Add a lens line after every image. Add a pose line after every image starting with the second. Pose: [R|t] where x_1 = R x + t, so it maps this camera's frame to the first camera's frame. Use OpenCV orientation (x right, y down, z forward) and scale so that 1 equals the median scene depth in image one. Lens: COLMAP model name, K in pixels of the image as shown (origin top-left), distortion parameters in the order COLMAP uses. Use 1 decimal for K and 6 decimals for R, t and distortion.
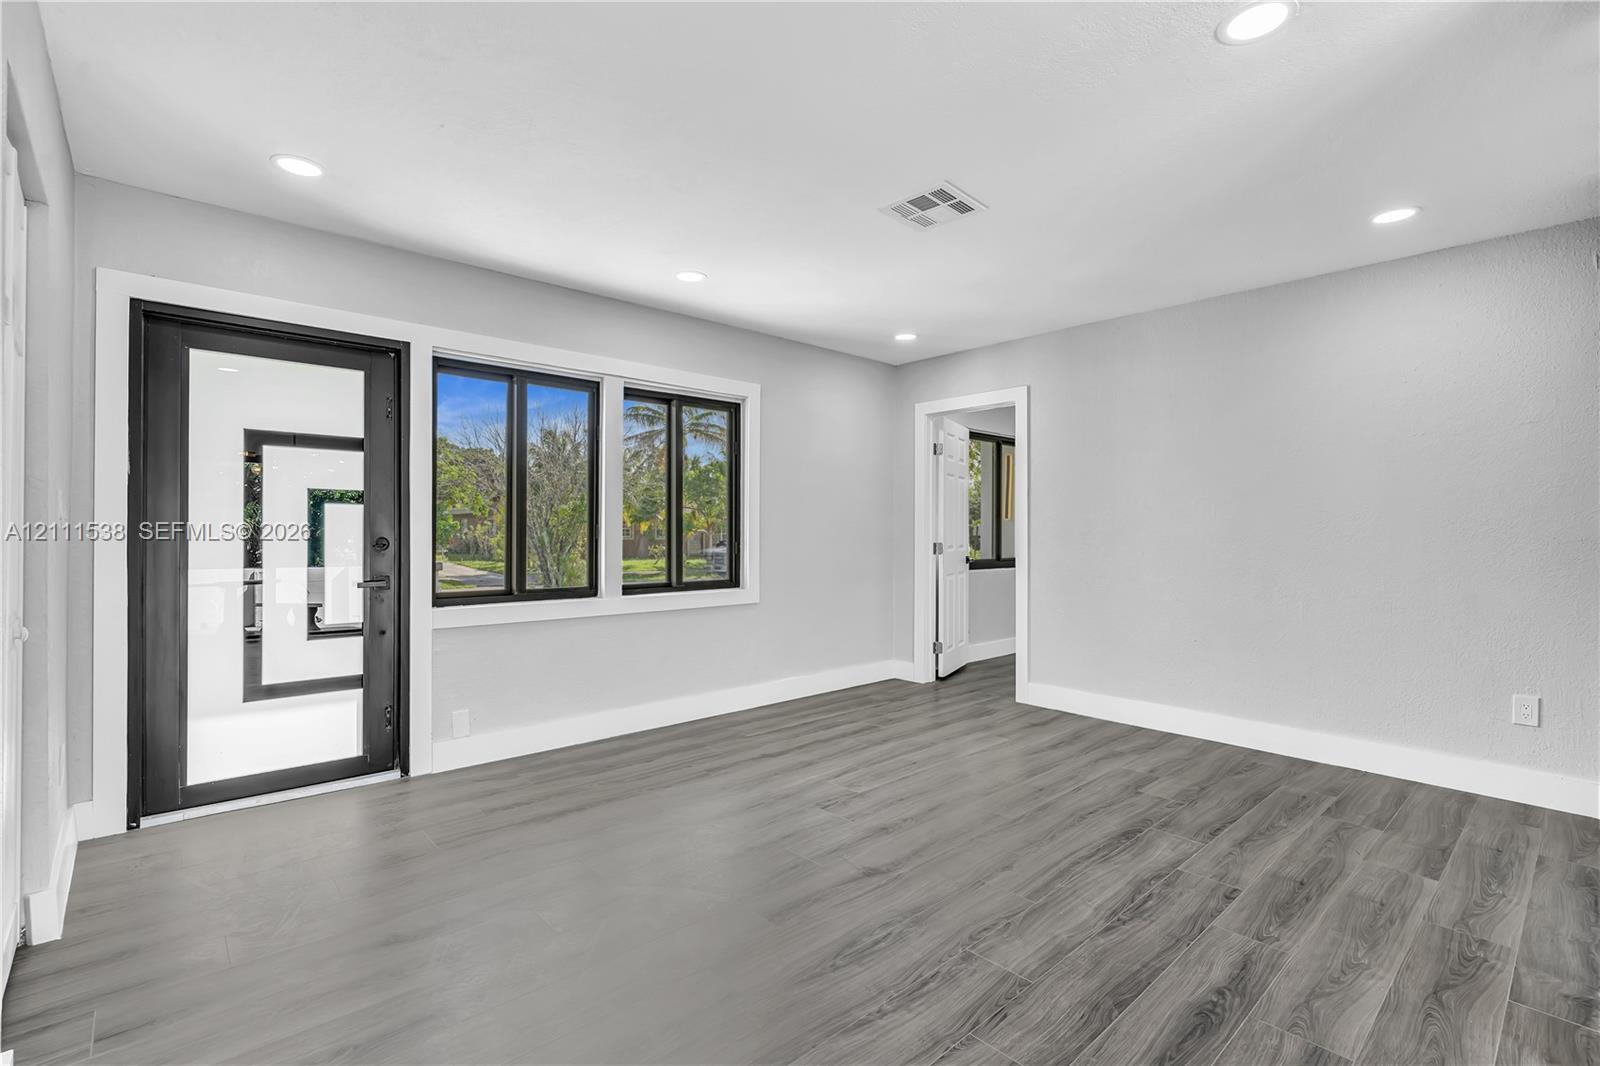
lens RADIAL K [[733.1, 0, 806.9], [0, 733.1, 525.8], [0, 0, 1]] dist [-0.000814, 0.000352]
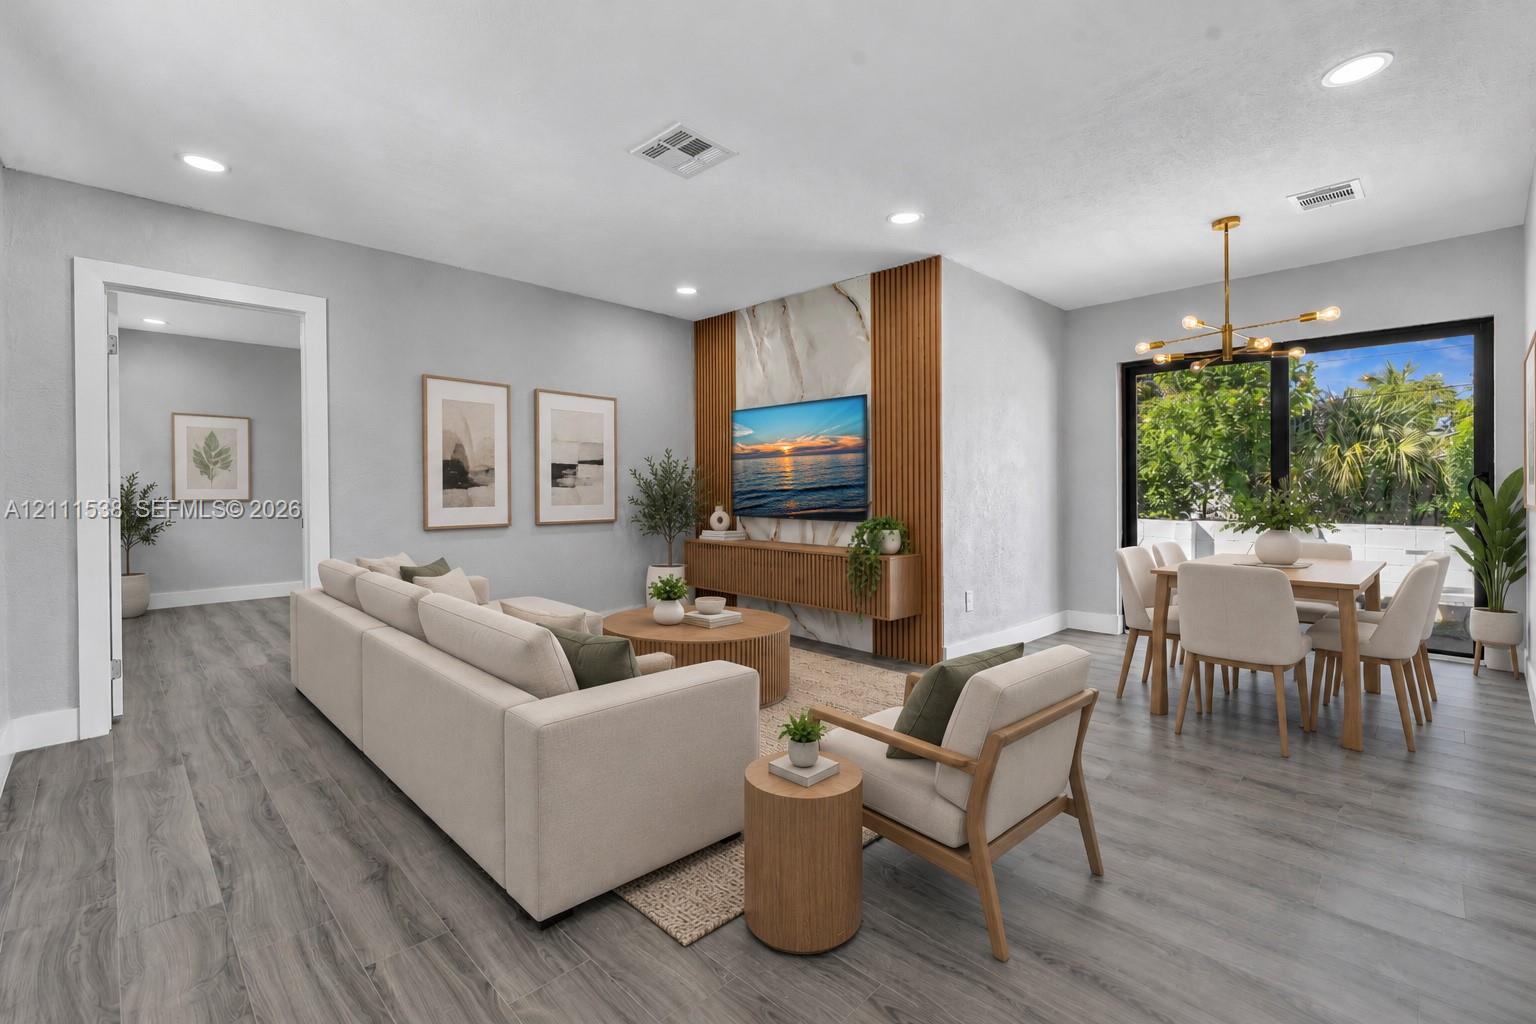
lens RADIAL K [[642.0, 0, 768.1], [0, 642.0, 483.9], [0, 0, 1]] dist [-0.011754, 0.000169]
pose [[-0.065469, -0.000031, 0.997855, -0.814142], [-0.003644, 0.999993, -0.000208, 0.022700], [-0.997848, -0.003650, -0.065469, 1.075539]]
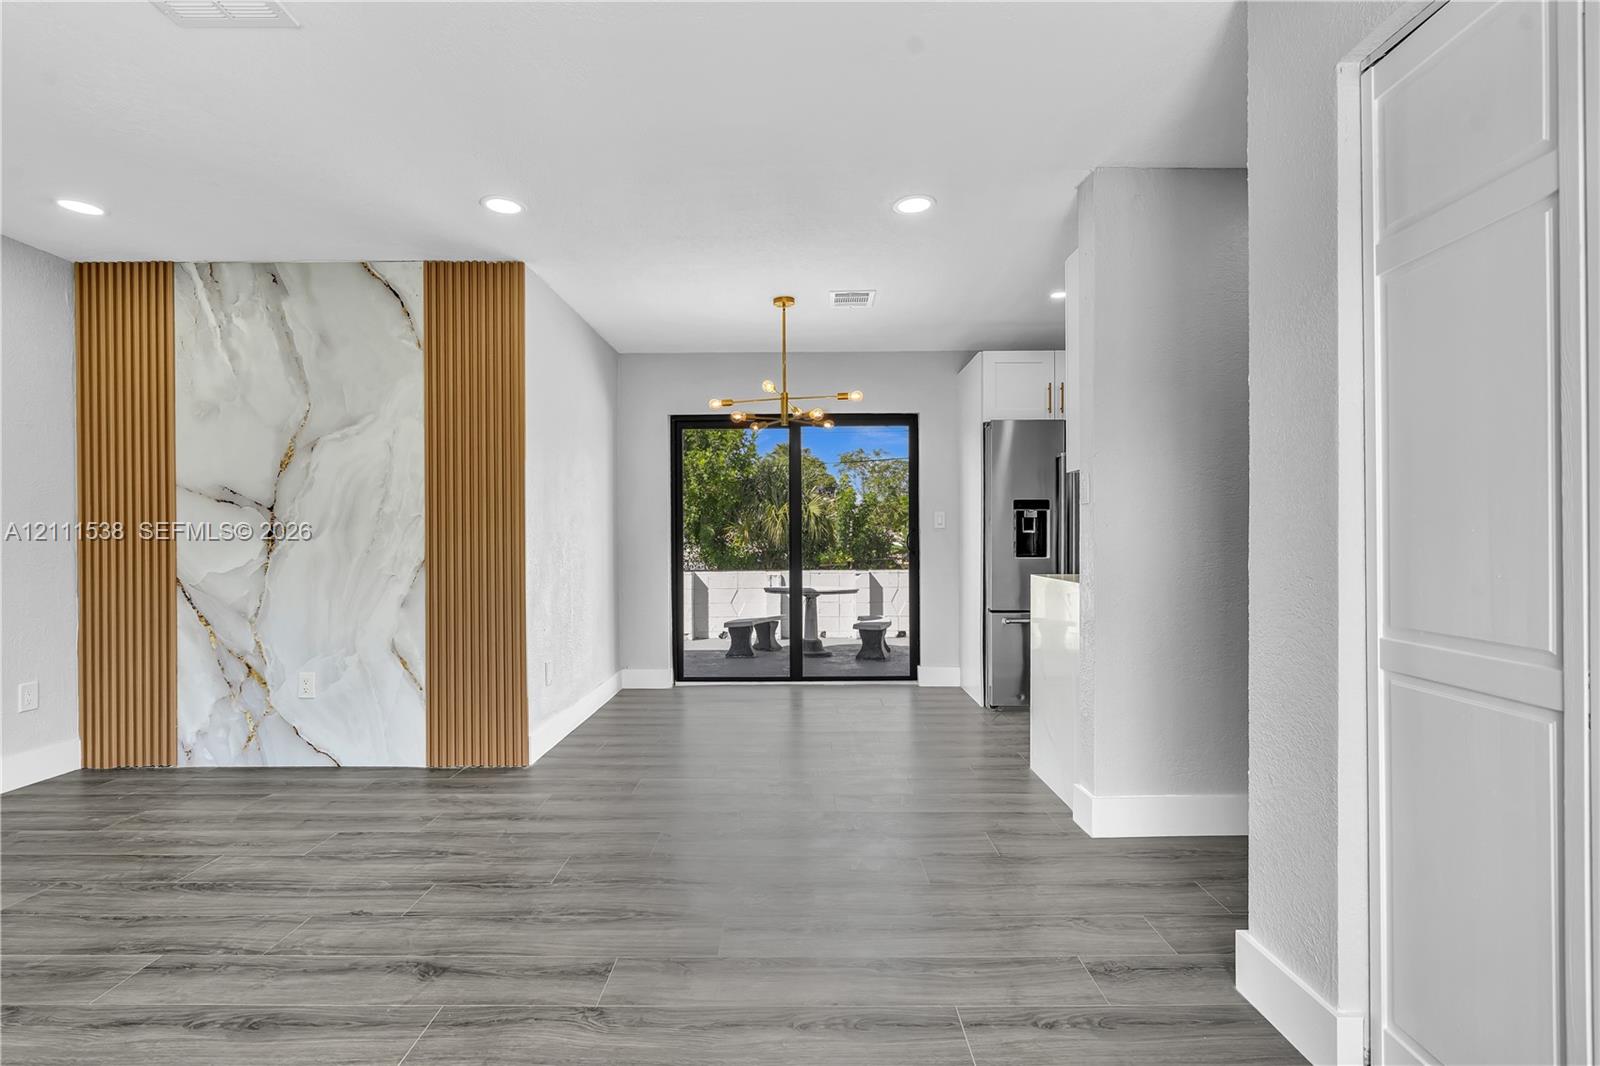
lens RADIAL K [[715.3, 0, 800.0], [0, 715.3, 533.0], [0, 0, 1]] dist [-0.001838, 0.000136]
pose [[-0.738817, 0.004106, 0.673894, -0.670505], [-0.002602, 0.999957, -0.008945, 0.026145], [-0.673901, -0.008362, -0.738774, 1.259688]]
